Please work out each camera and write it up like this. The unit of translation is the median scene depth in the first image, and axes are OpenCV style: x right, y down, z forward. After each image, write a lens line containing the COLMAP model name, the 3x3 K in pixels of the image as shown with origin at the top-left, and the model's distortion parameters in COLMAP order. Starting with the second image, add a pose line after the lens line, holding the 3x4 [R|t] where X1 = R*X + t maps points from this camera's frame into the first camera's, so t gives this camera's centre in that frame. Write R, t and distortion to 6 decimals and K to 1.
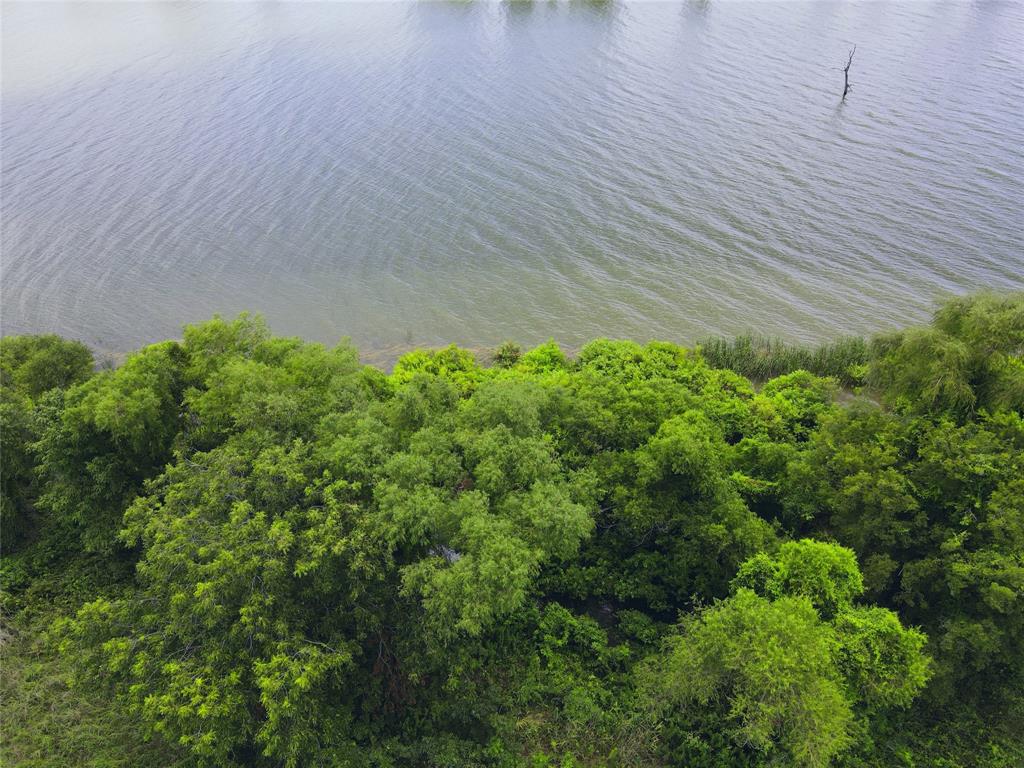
lens RADIAL K [[735.0, 0, 512.0], [0, 735.0, 384.0], [0, 0, 1]] dist [0.004129, 0.002527]
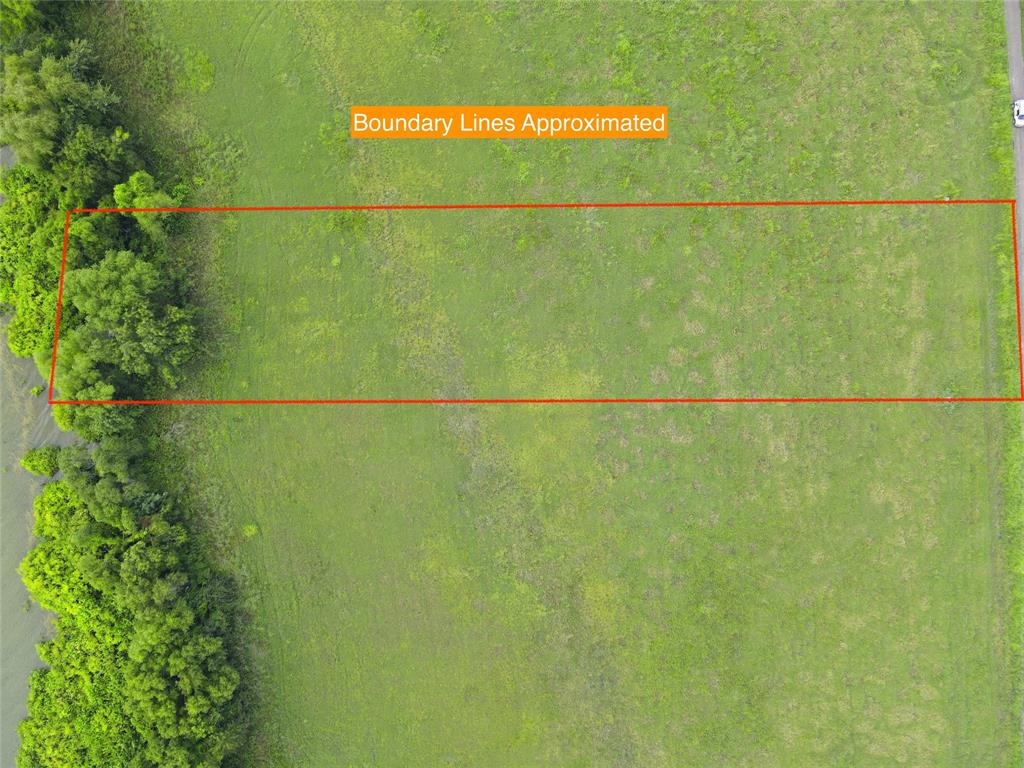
lens RADIAL K [[735.0, 0, 512.0], [0, 735.0, 384.0], [0, 0, 1]] dist [0.004129, 0.002527]
pose [[-0.177016, -0.983461, -0.038347, -0.849998], [0.591432, -0.137435, 0.794556, -1.892961], [-0.786685, 0.117969, 0.605979, -3.092951]]
